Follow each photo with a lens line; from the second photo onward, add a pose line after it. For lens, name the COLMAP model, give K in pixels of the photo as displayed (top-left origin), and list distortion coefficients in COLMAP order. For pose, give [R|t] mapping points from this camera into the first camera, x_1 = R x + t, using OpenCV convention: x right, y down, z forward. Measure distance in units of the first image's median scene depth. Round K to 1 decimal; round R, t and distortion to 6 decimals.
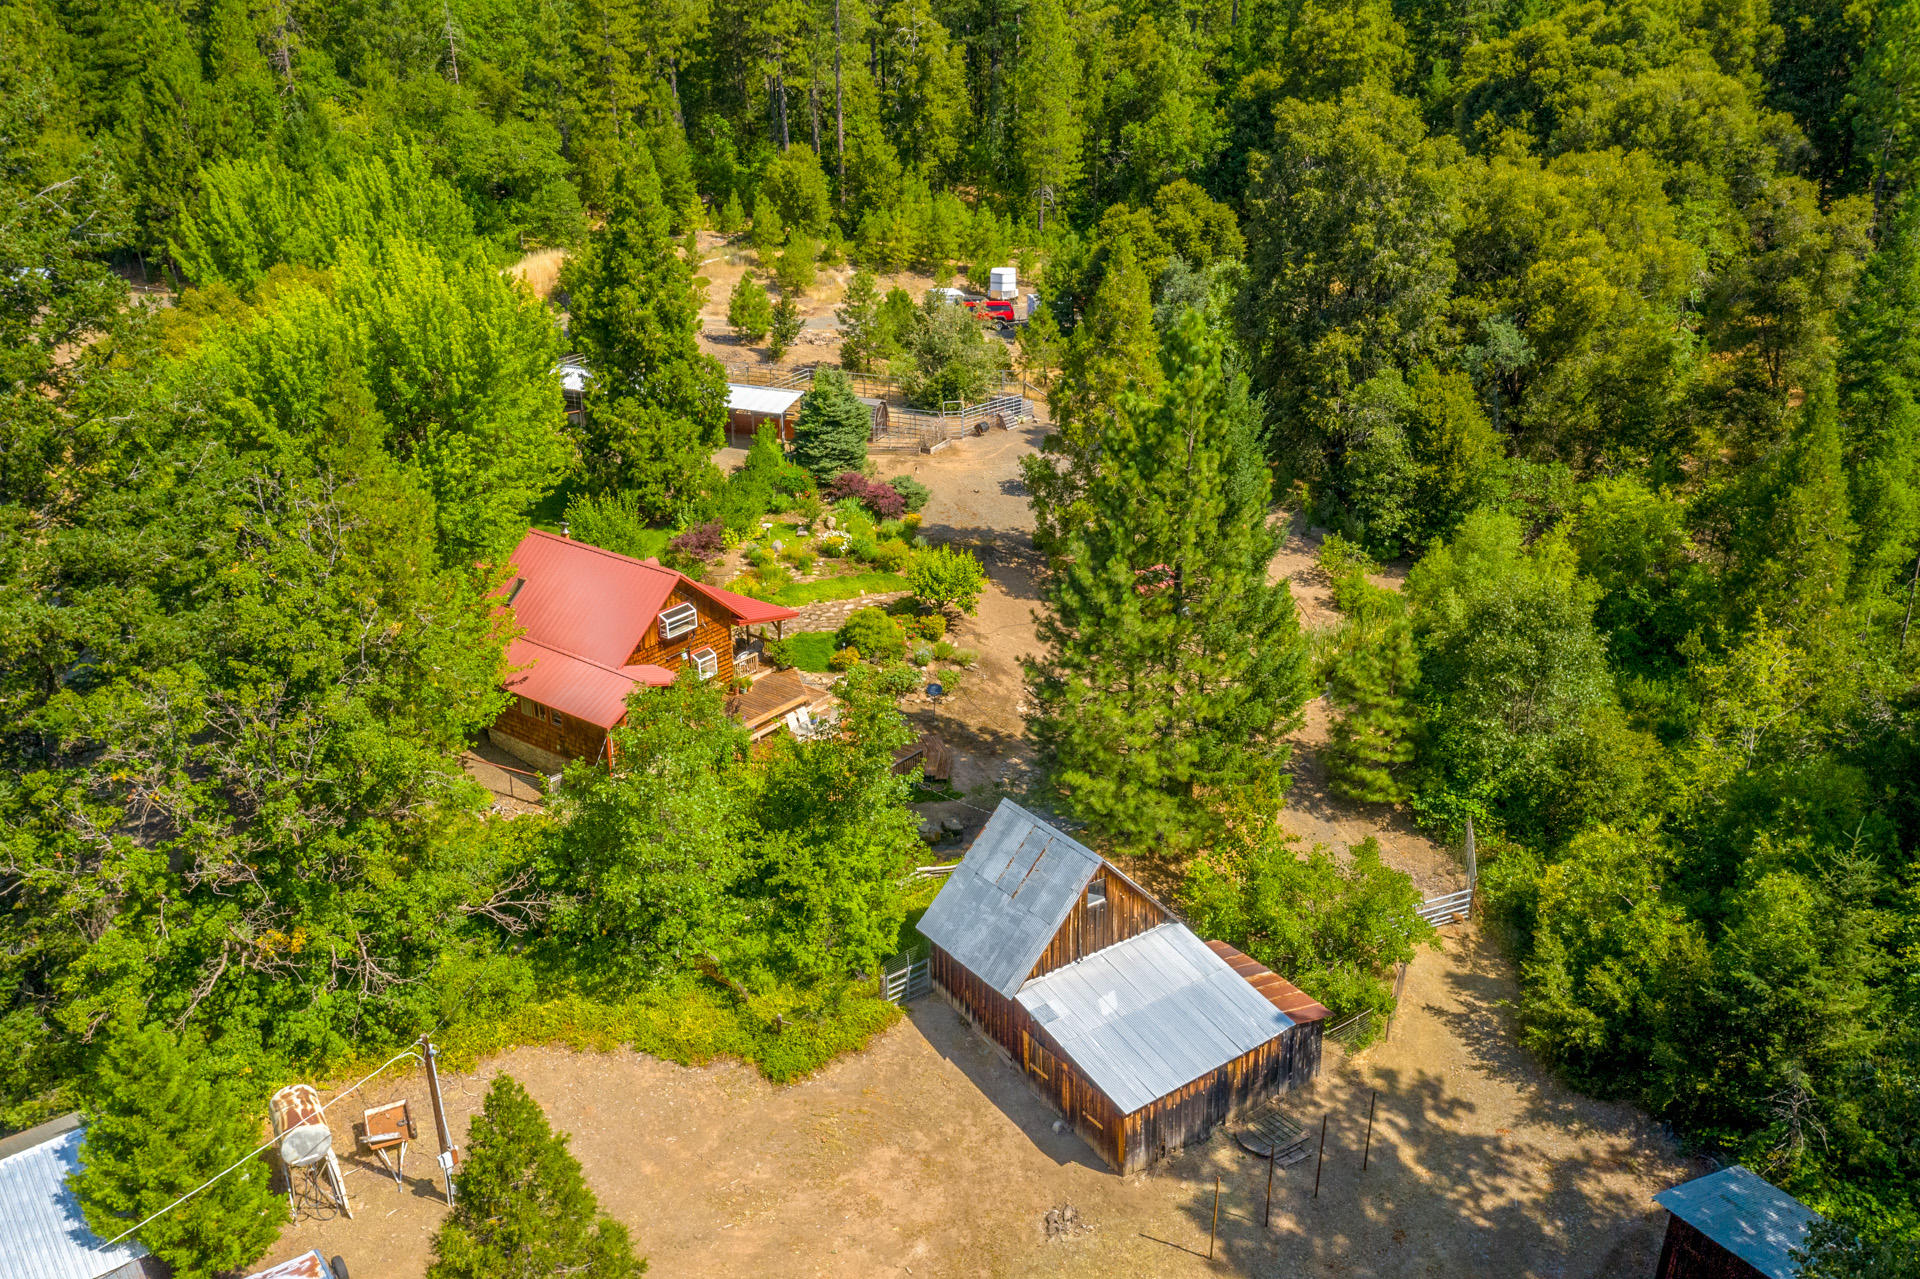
lens RADIAL K [[1513.2, 0, 954.3], [0, 1513.2, 648.2], [0, 0, 1]] dist [-0.005974, 0.014674]
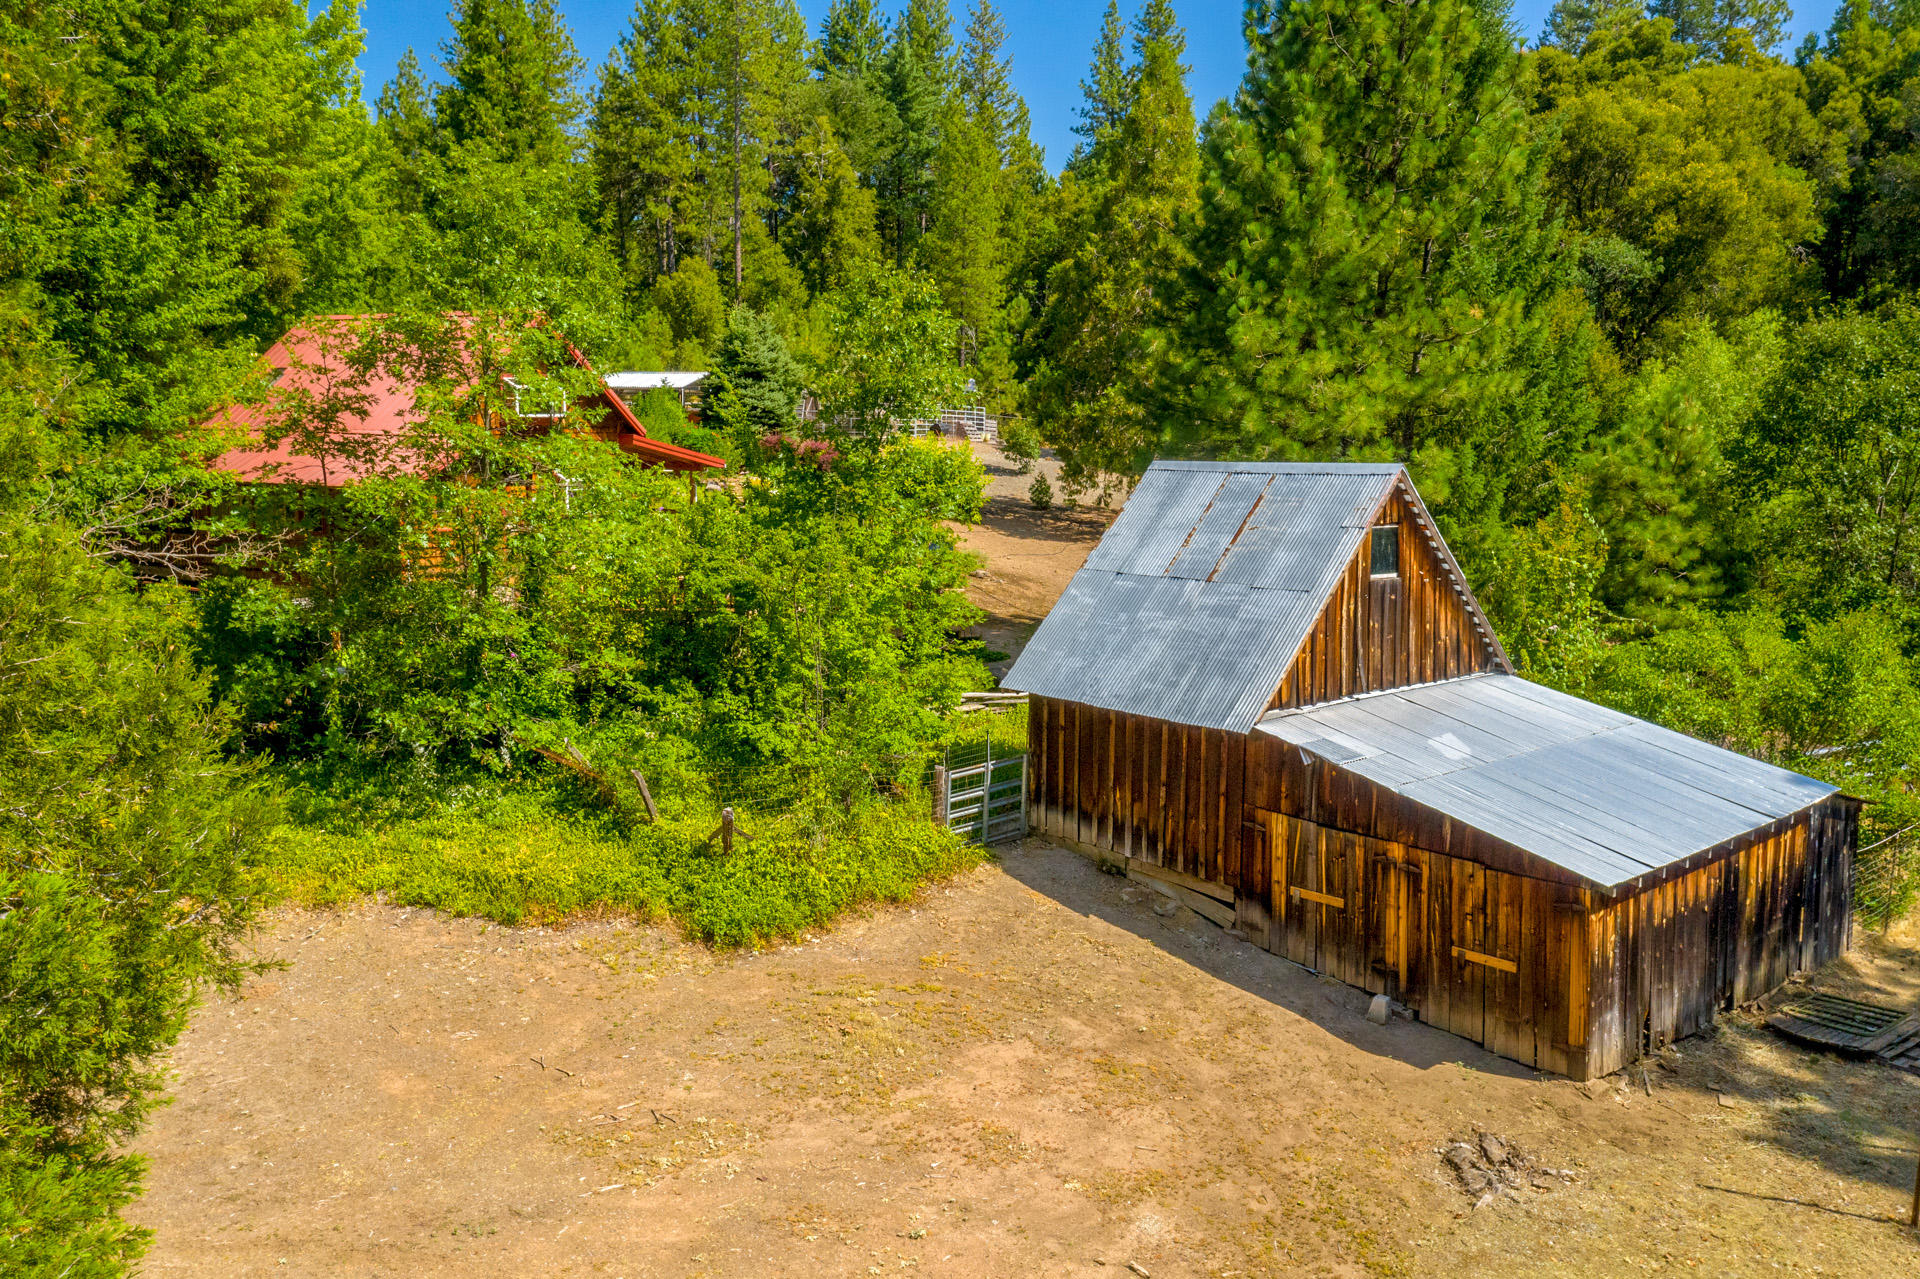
lens RADIAL K [[1513.2, 0, 947.9], [0, 1513.2, 649.3], [0, 0, 1]] dist [-0.005974, 0.014674]
pose [[0.996199, -0.001934, 0.087085, -0.043814], [0.023645, 0.968218, -0.248986, 0.151665], [-0.083836, 0.250099, 0.964584, 0.267041]]
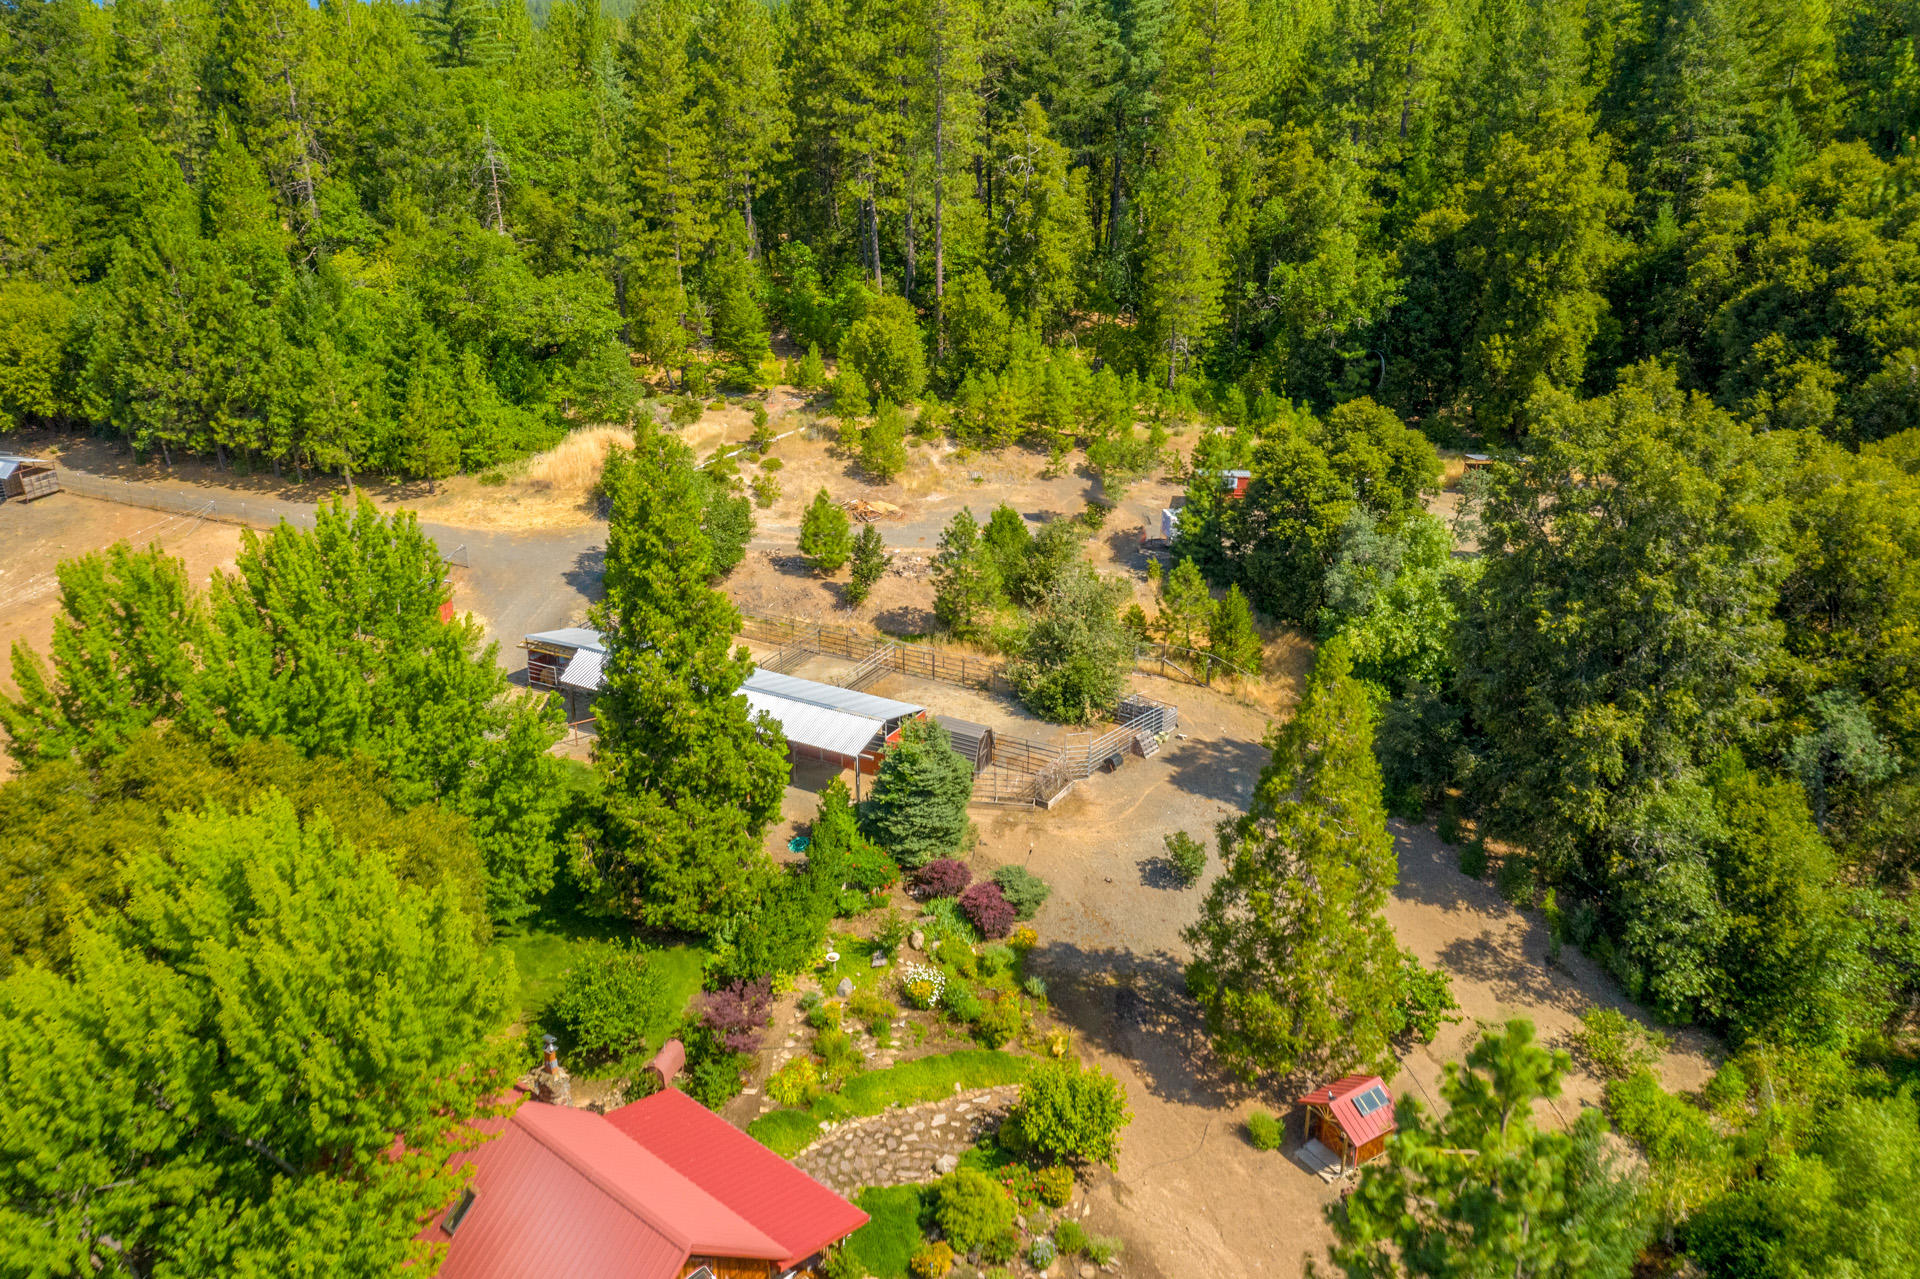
lens RADIAL K [[1513.2, 0, 953.1], [0, 1513.2, 627.2], [0, 0, 1]] dist [-0.005974, 0.014674]
pose [[0.998085, 0.021903, -0.057845, -0.019750], [-0.021837, 0.999760, 0.001765, -0.205634], [0.057870, -0.000498, 0.998324, 0.210545]]
